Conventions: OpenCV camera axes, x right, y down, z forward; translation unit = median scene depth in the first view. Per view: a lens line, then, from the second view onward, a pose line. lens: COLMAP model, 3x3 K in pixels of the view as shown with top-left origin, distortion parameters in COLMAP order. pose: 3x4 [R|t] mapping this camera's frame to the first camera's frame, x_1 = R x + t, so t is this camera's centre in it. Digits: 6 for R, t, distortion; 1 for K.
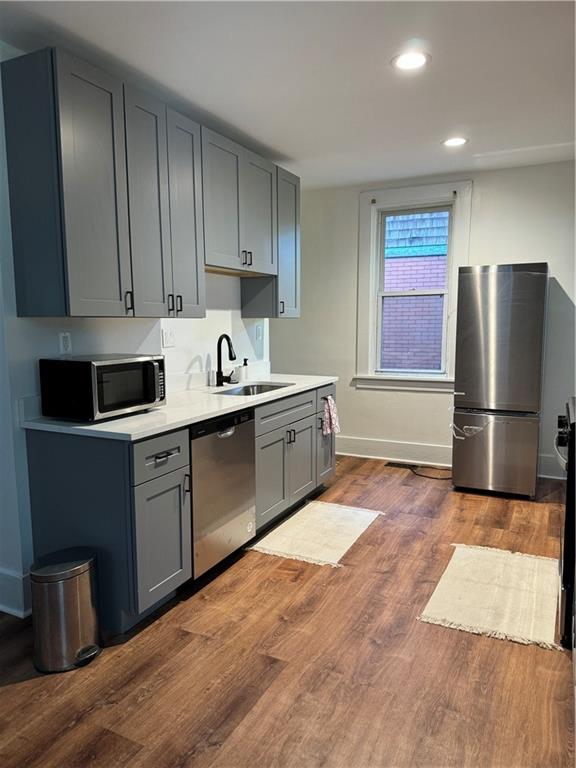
lens RADIAL K [[542.4, 0, 288.6], [0, 542.4, 385.1], [0, 0, 1]] dist [0.059845, -0.068972]
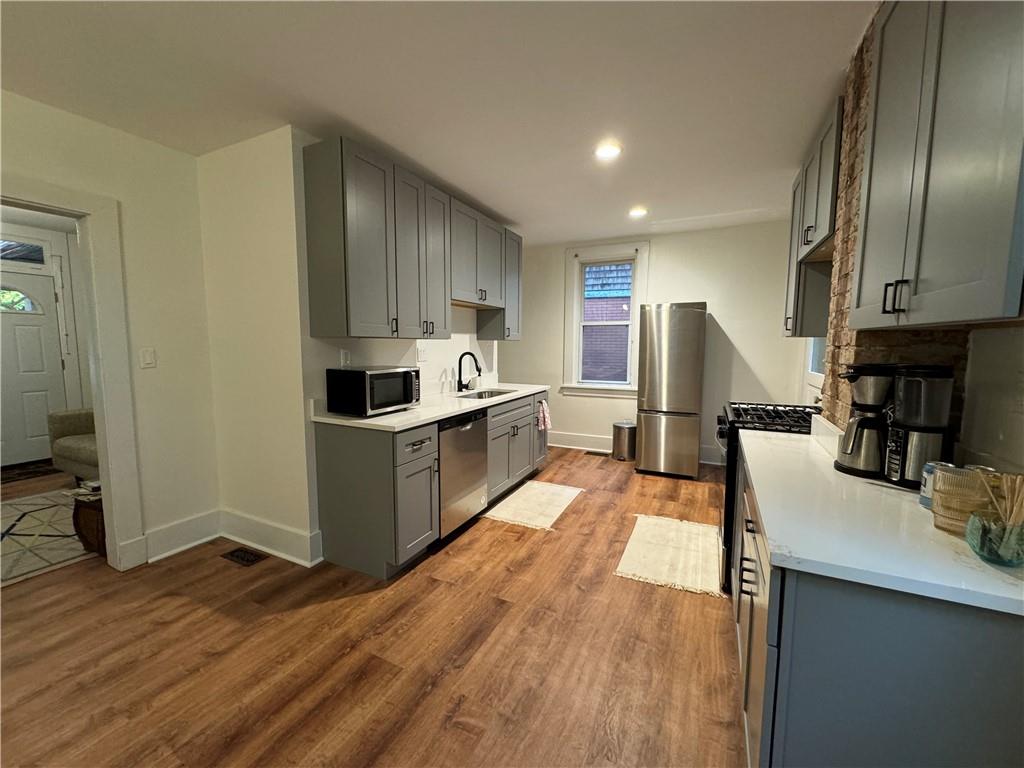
lens RADIAL K [[407.6, 0, 511.5], [0, 407.6, 382.7], [0, 0, 1]] dist [-0.003328, 0.000696]
pose [[0.999937, 0.008609, 0.007180, -0.012364], [-0.008410, 0.999592, -0.027292, 0.006563], [-0.007412, 0.027230, 0.999602, 0.014920]]
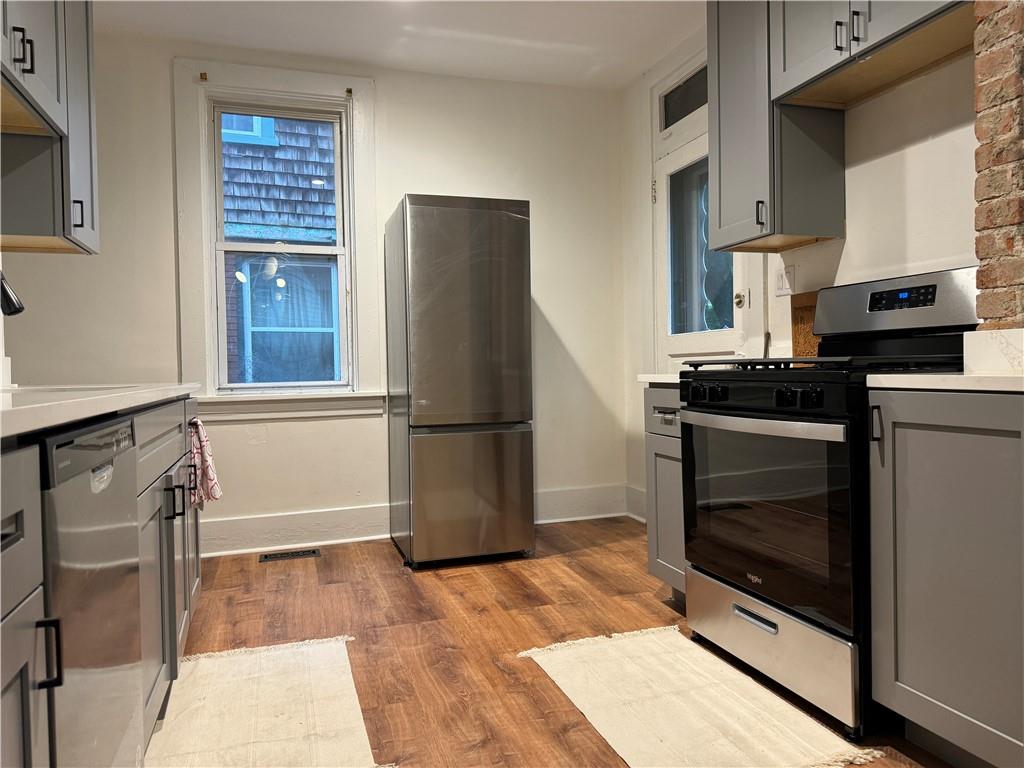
lens RADIAL K [[723.2, 0, 512.6], [0, 723.2, 382.4], [0, 0, 1]] dist [0.059845, -0.068972]
pose [[0.716475, -0.022406, 0.697253, -0.218169], [0.101022, 0.992281, -0.071920, 0.079569], [-0.690260, 0.121967, 0.713208, 0.469249]]
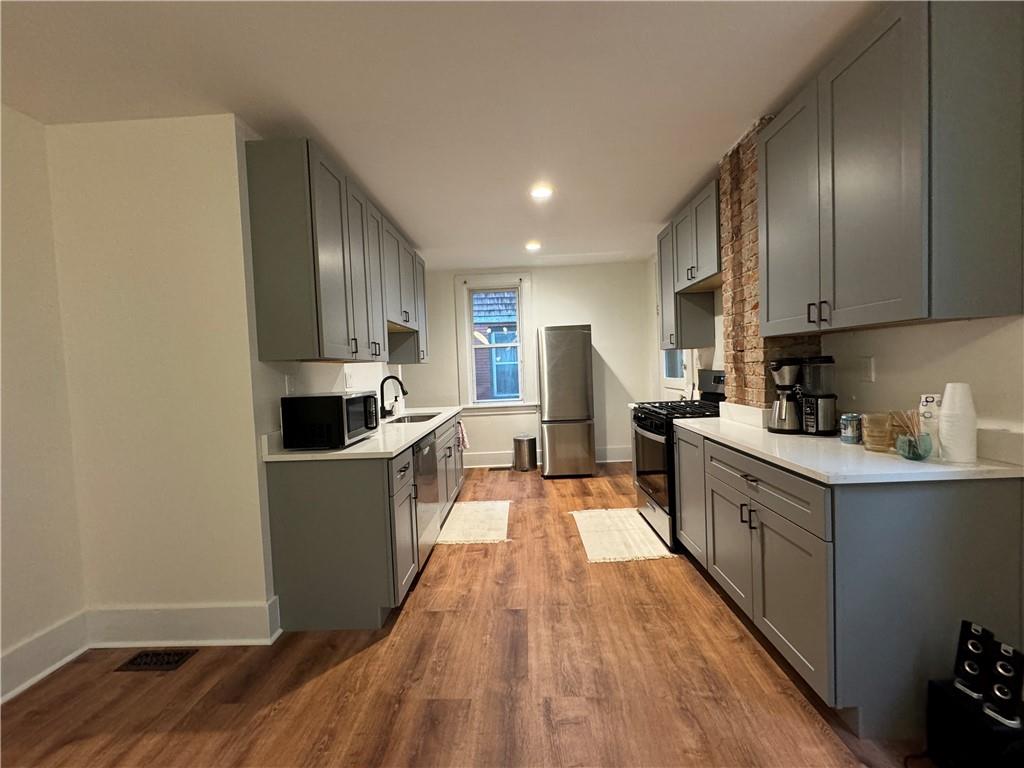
lens RADIAL K [[407.6, 0, 511.7], [0, 407.6, 383.2], [0, 0, 1]] dist [-0.003328, 0.000696]
pose [[0.907613, -0.048387, 0.417011, -0.291154], [0.088698, 0.993014, -0.077824, 0.022981], [-0.410332, 0.107622, 0.905564, 0.040458]]
